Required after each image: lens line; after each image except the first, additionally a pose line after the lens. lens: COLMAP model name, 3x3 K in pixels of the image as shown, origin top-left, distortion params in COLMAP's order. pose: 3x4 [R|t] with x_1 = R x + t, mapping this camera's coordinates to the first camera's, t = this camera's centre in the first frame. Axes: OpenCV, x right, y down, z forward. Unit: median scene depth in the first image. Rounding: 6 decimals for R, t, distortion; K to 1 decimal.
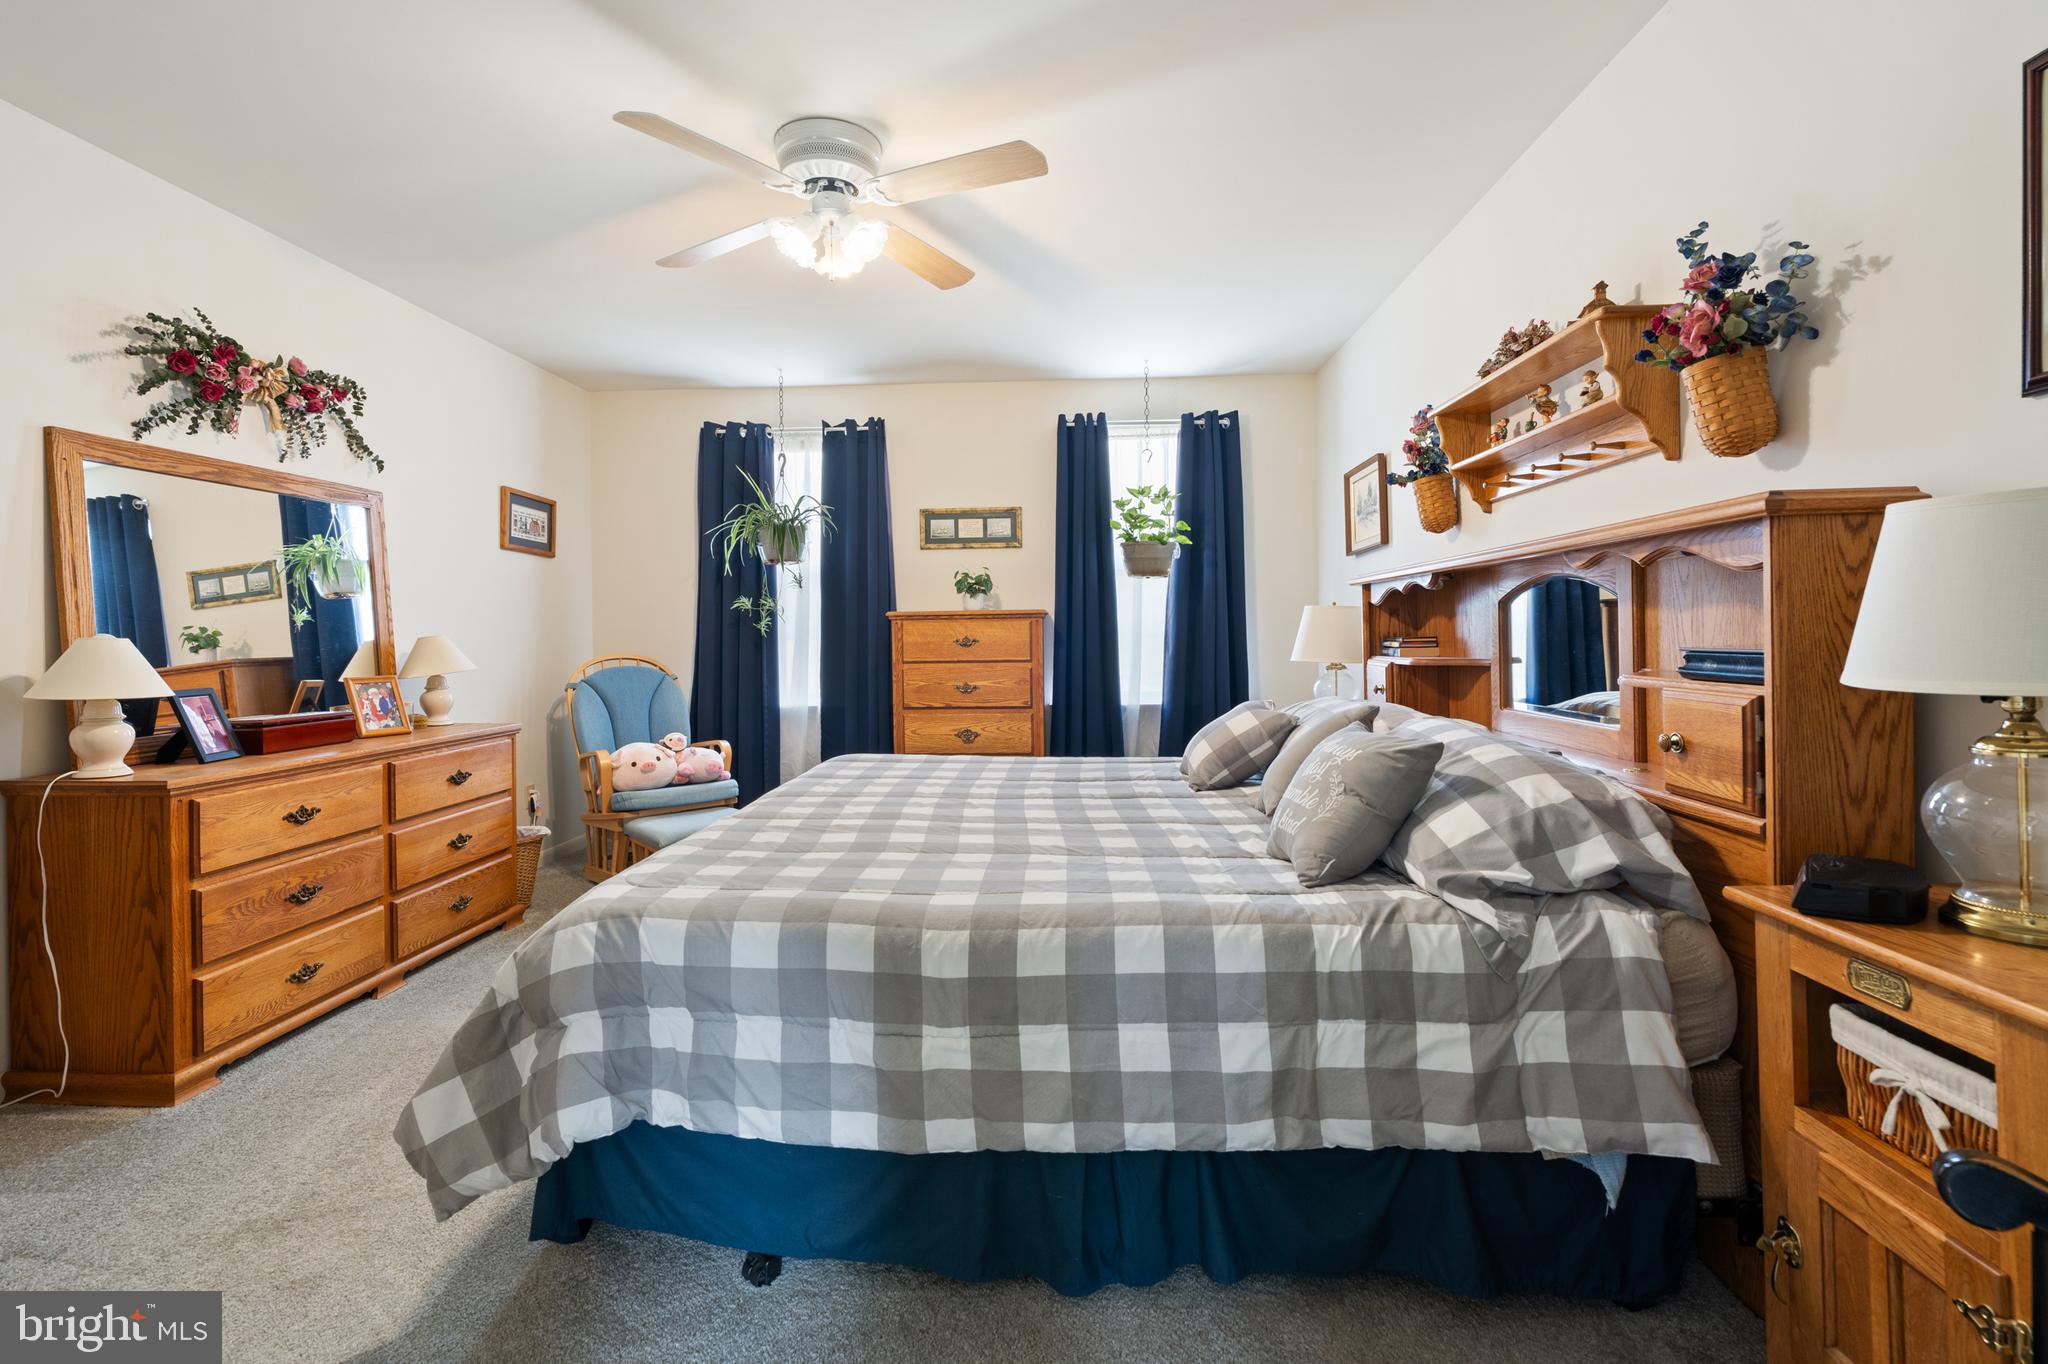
lens RADIAL K [[926.8, 0, 1023.8], [0, 926.8, 627.6], [0, 0, 1]] dist [0.001066, 0.000546]
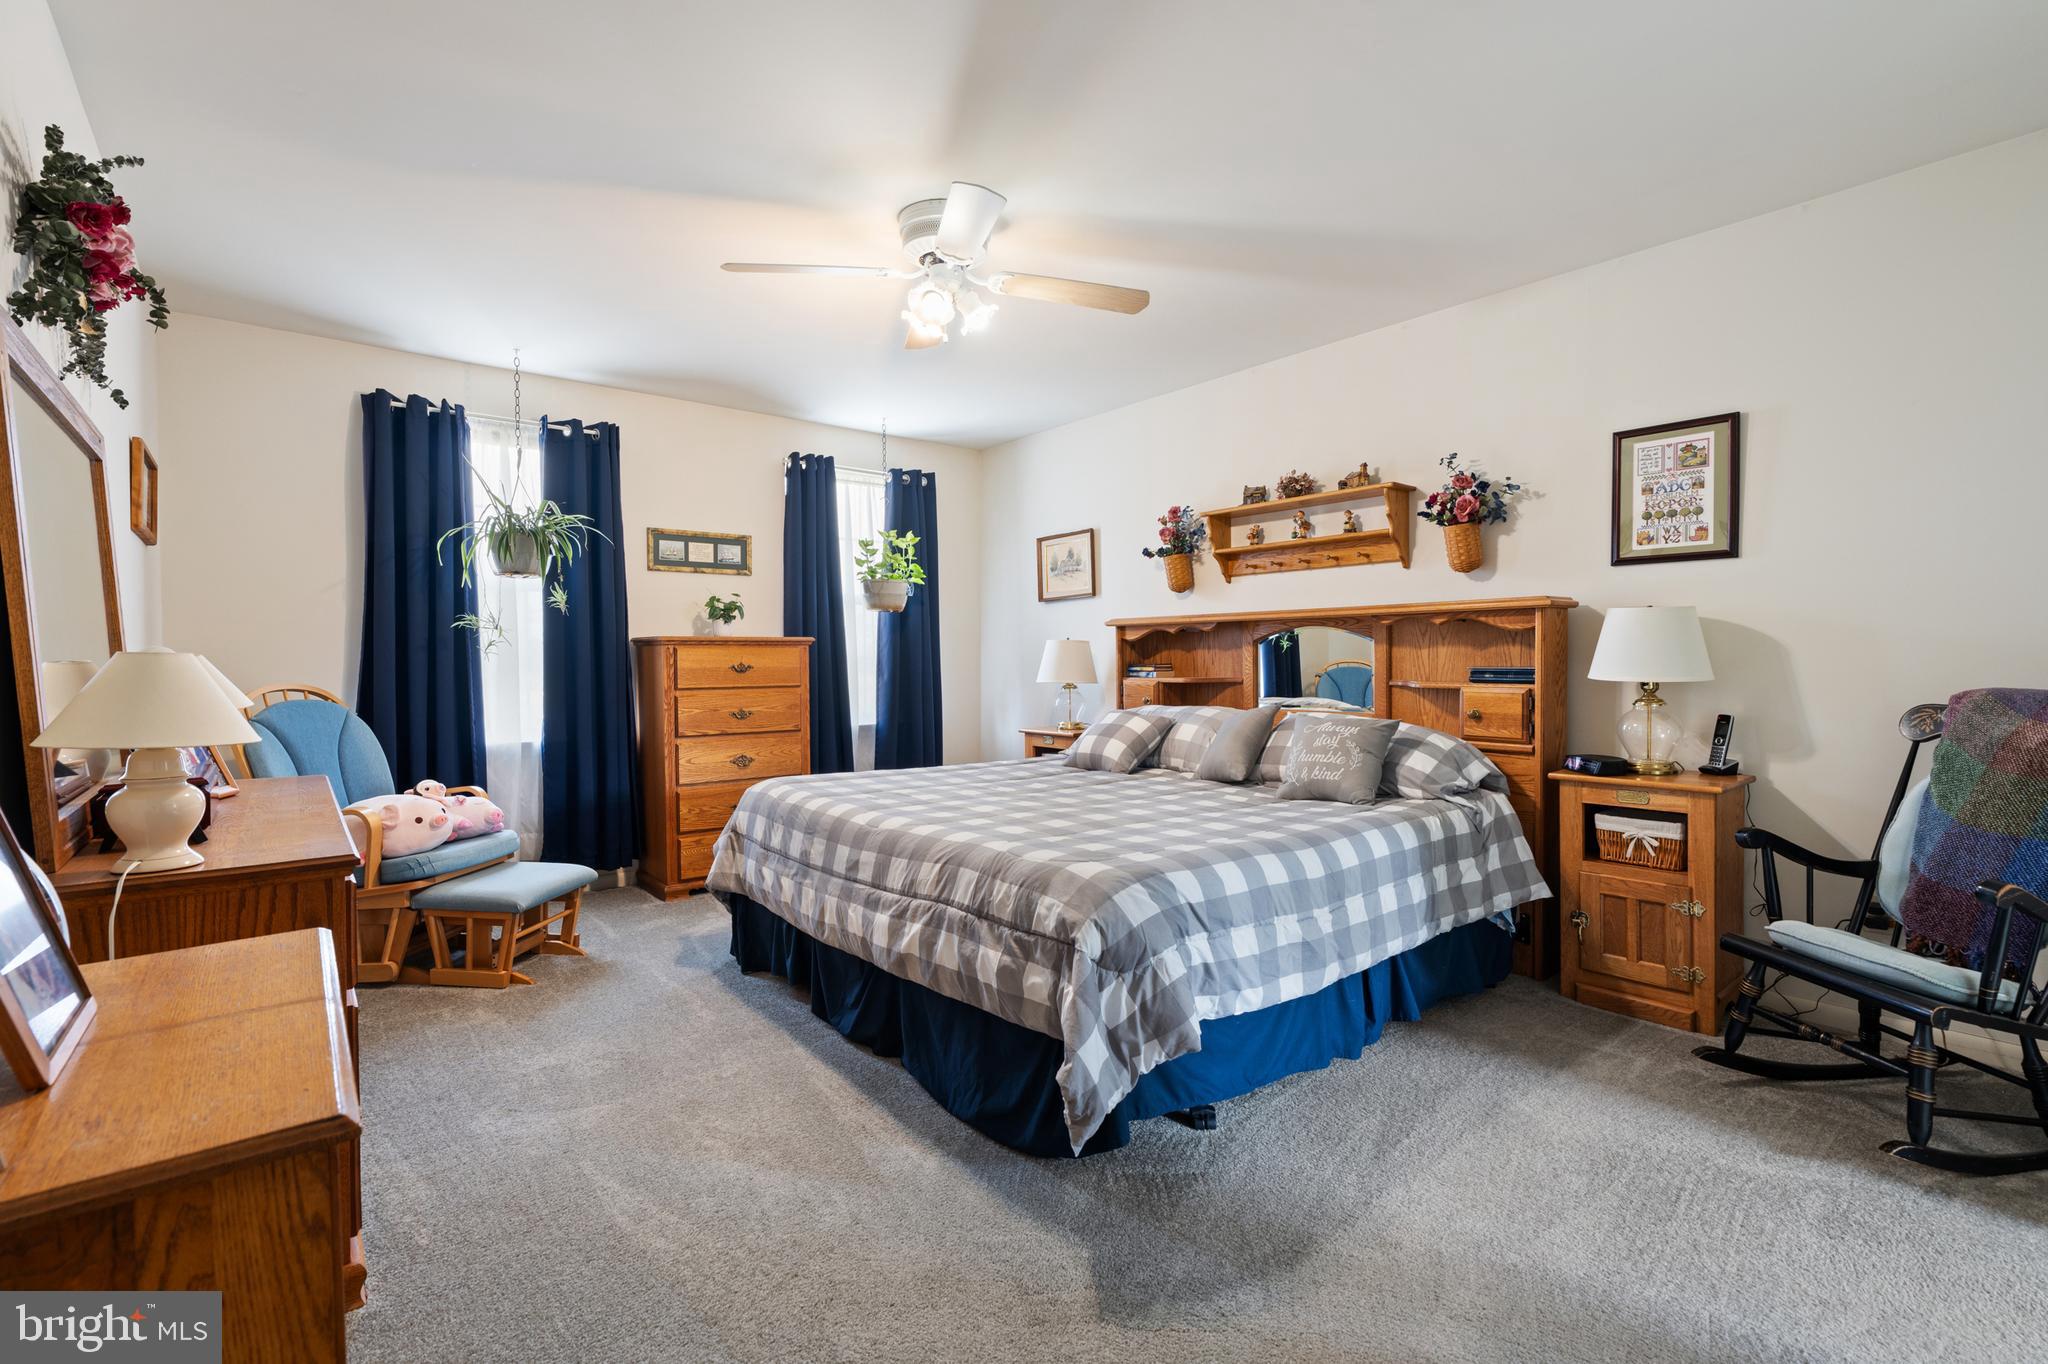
lens RADIAL K [[920.5, 0, 1004.2], [0, 920.5, 664.6], [0, 0, 1]] dist [-0.003549, 0.000243]
pose [[0.749203, 0.002887, 0.662334, -0.616459], [-0.007573, 0.999962, 0.004207, 0.006482], [-0.662297, -0.008167, 0.749197, 0.078081]]
